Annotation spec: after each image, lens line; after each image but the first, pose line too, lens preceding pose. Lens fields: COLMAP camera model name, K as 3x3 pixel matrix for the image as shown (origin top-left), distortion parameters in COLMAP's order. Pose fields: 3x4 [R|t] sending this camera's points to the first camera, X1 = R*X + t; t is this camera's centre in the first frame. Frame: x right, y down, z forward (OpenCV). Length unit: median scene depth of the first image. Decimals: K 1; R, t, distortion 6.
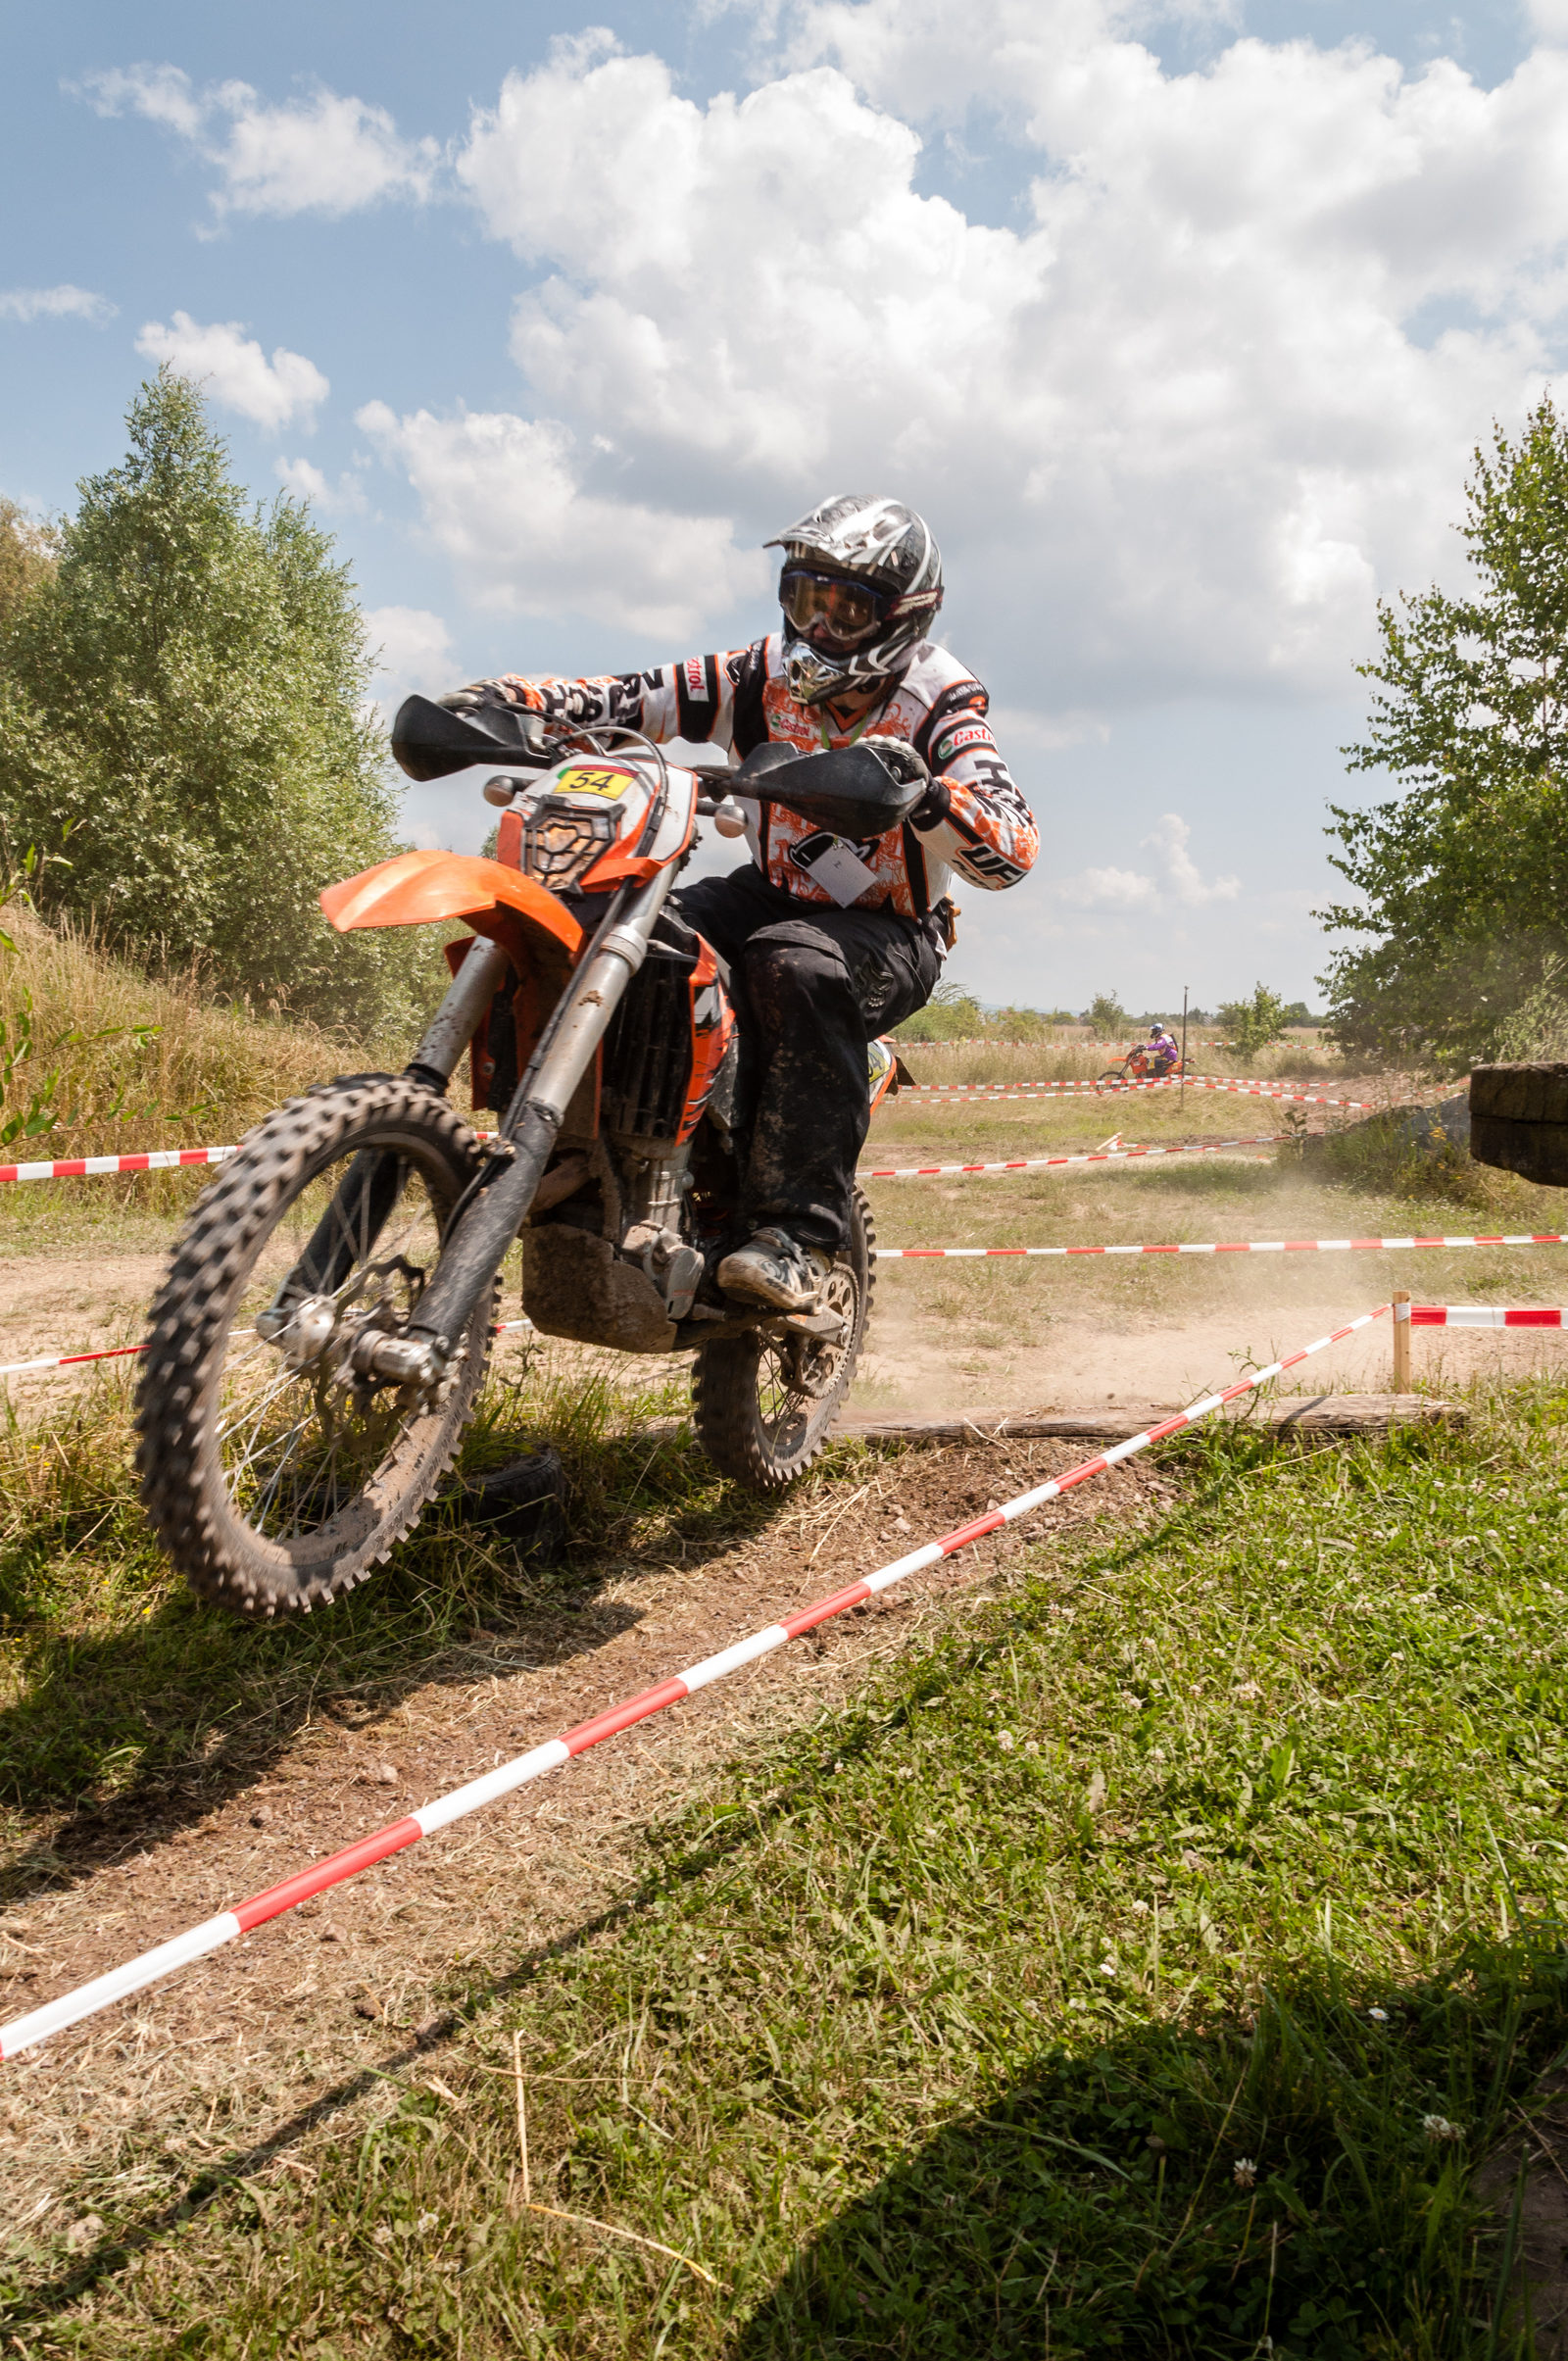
lens RADIAL K [[1826.2, 0, 790.5], [0, 1826.2, 1176.7], [0, 0, 1]] dist [-0.008007, 0.007094]
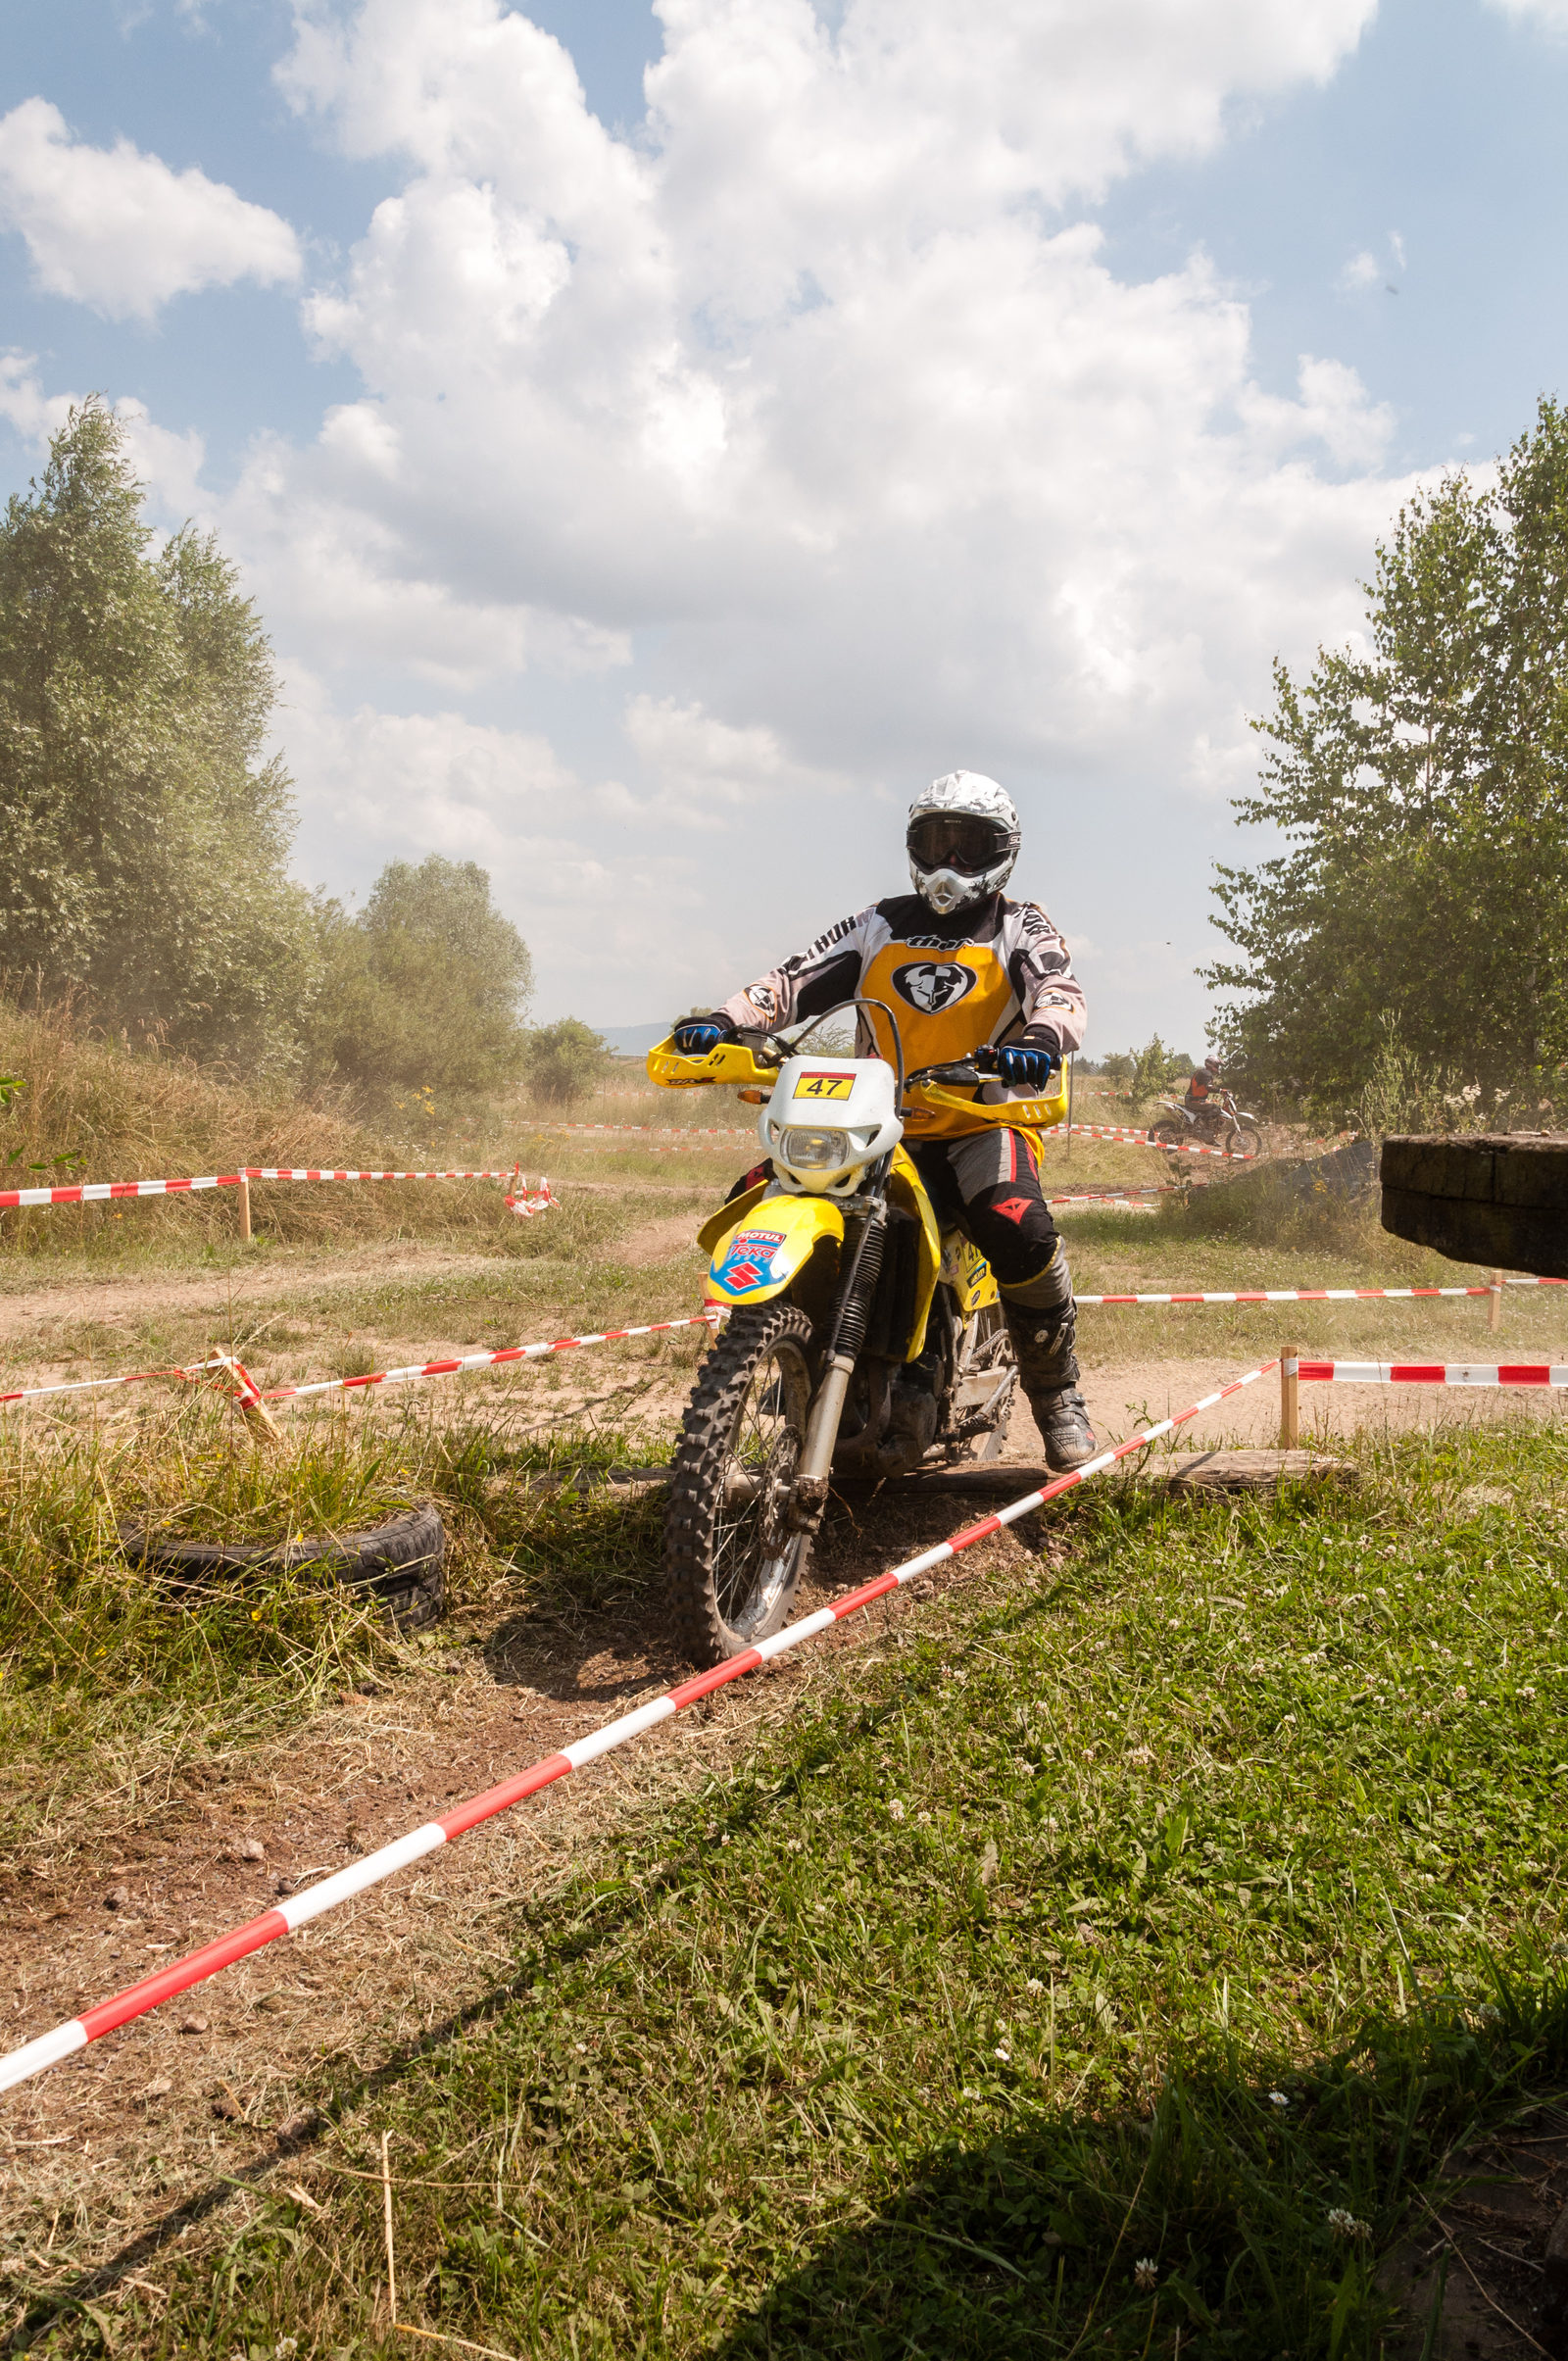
lens RADIAL K [[1831.8, 0, 787.8], [0, 1831.8, 1172.4], [0, 0, 1]] dist [-0.008448, 0.006453]
pose [[0.998131, 0.012734, 0.059769, -0.002855], [-0.011152, 0.999581, -0.026720, -0.004465], [-0.060084, 0.026003, 0.997855, 0.017098]]
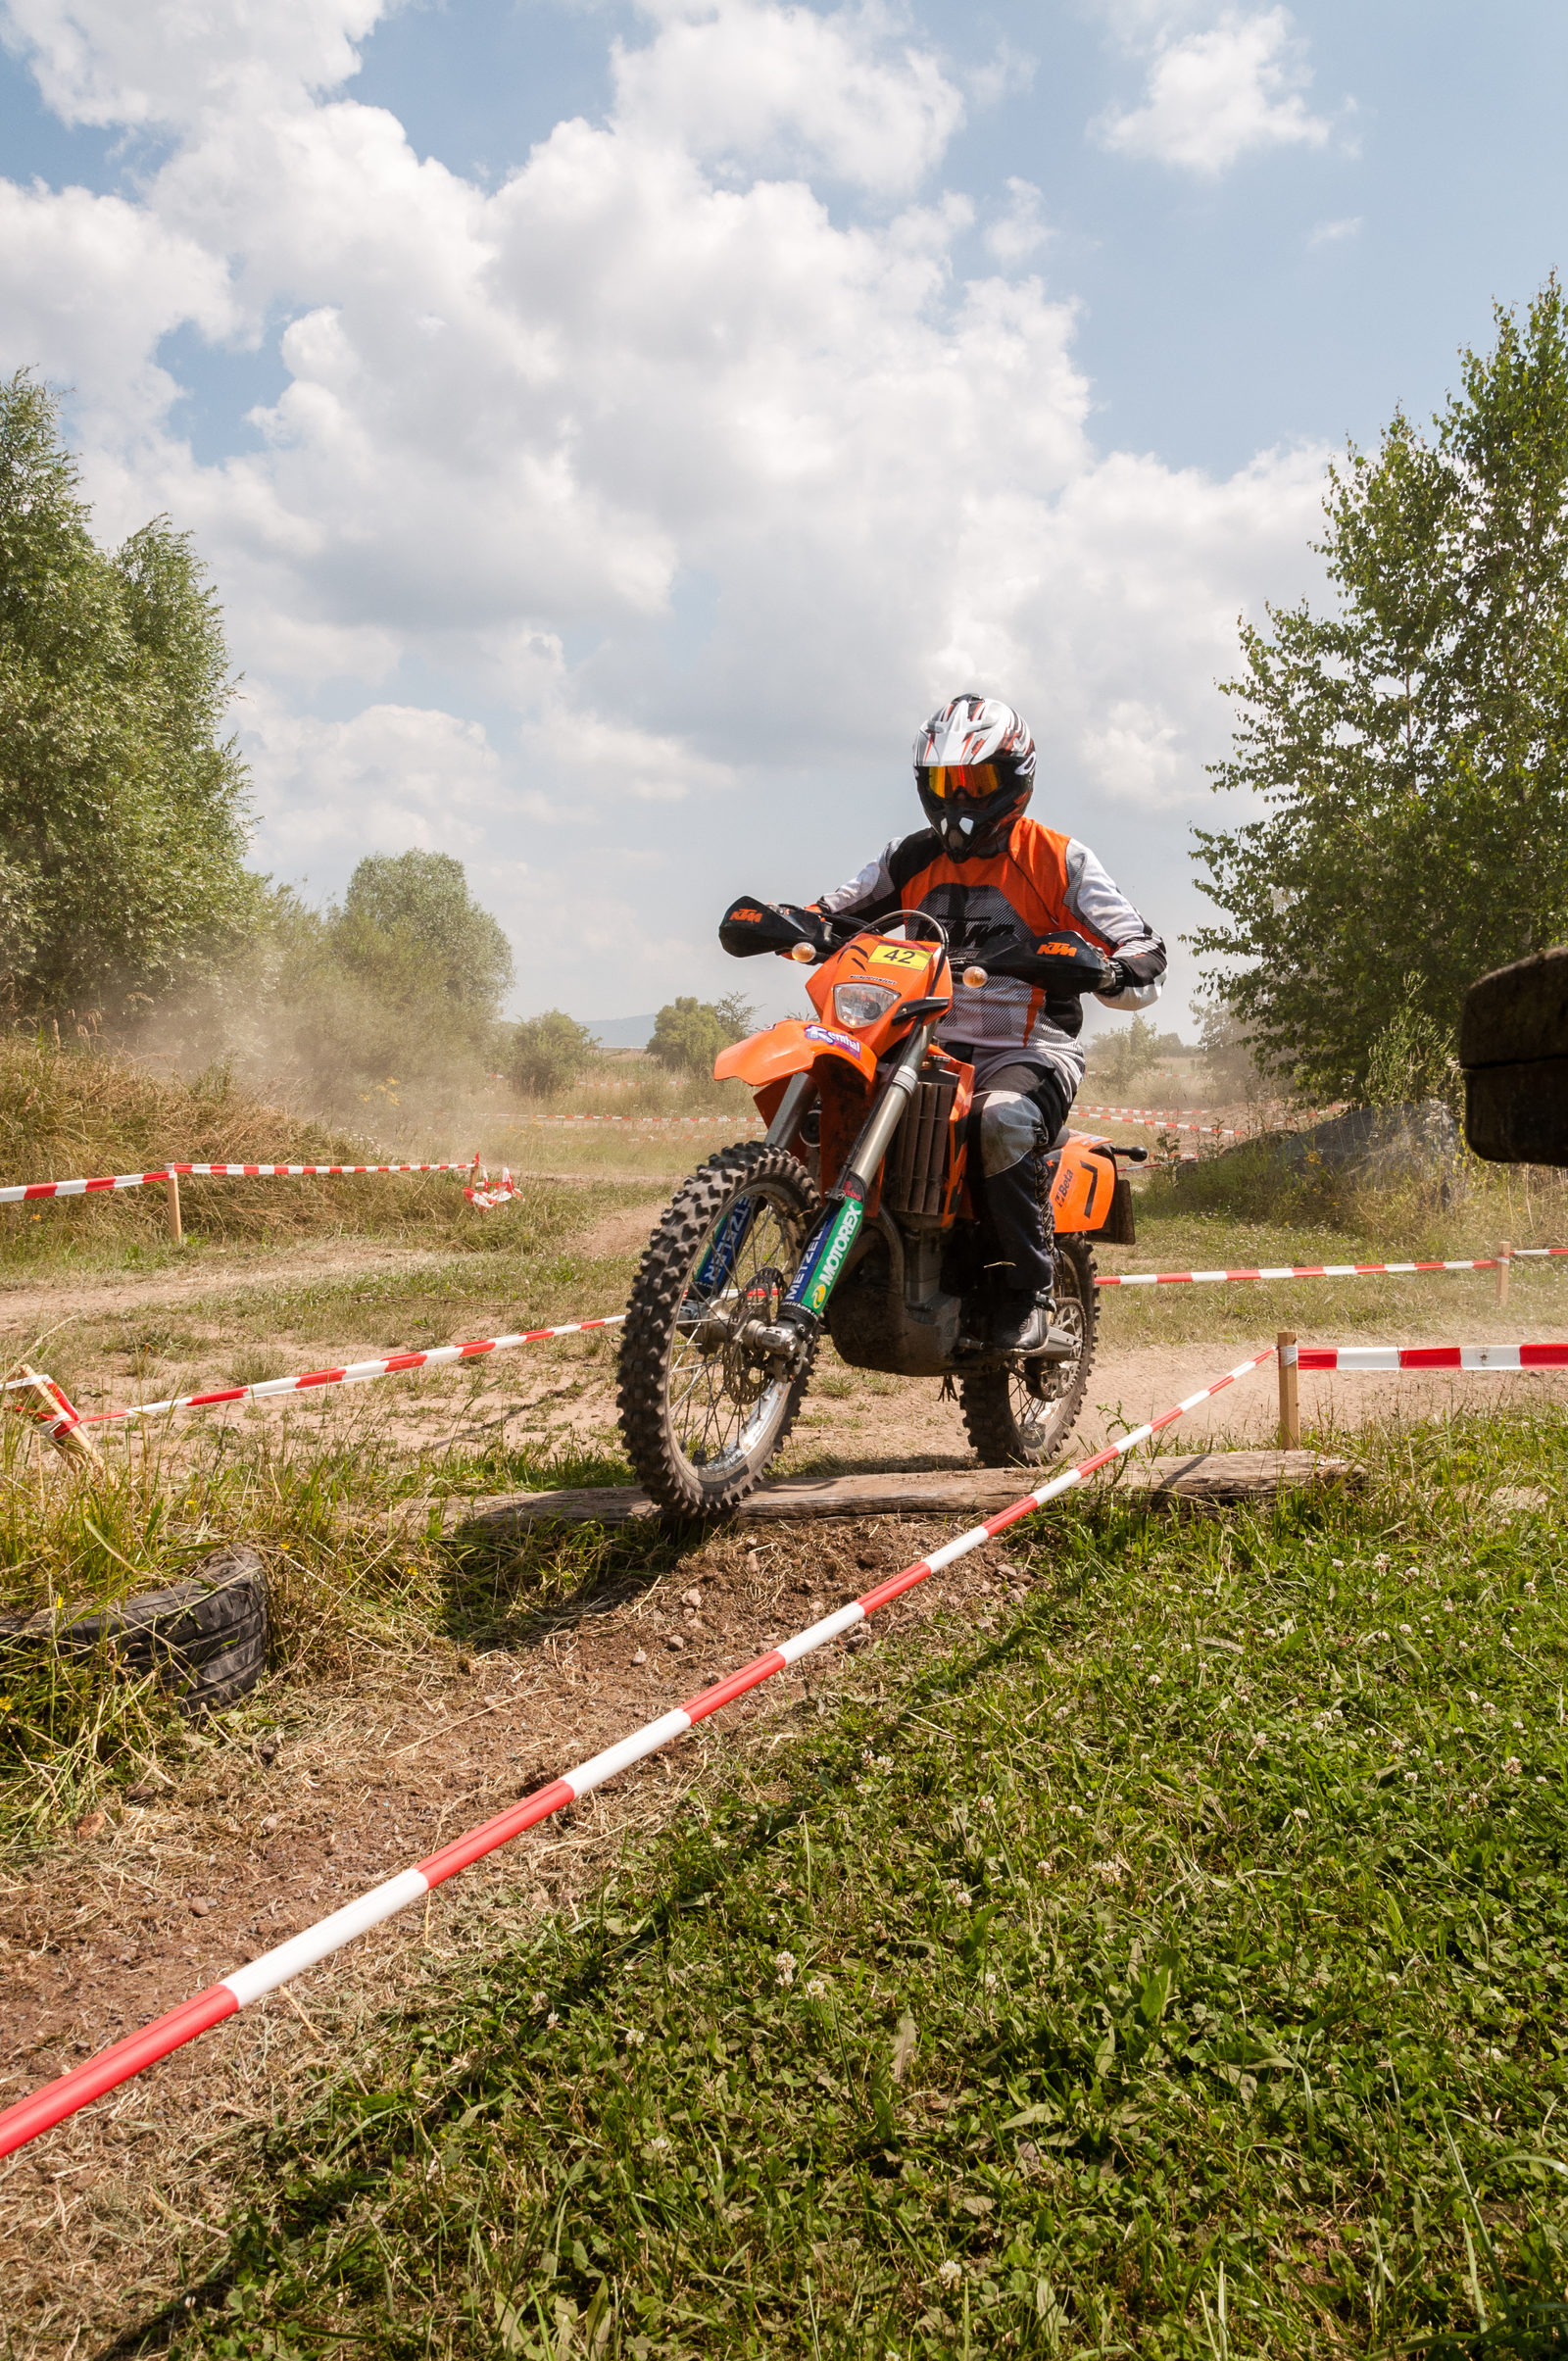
lens RADIAL K [[1822.0, 0, 787.9], [0, 1822.0, 1175.8], [0, 0, 1]] dist [-0.009543, 0.006936]
pose [[0.997939, -0.010683, 0.063278, 0.070247], [0.011901, 0.999750, -0.018911, 0.003001], [-0.063060, 0.019625, 0.997817, 0.241678]]
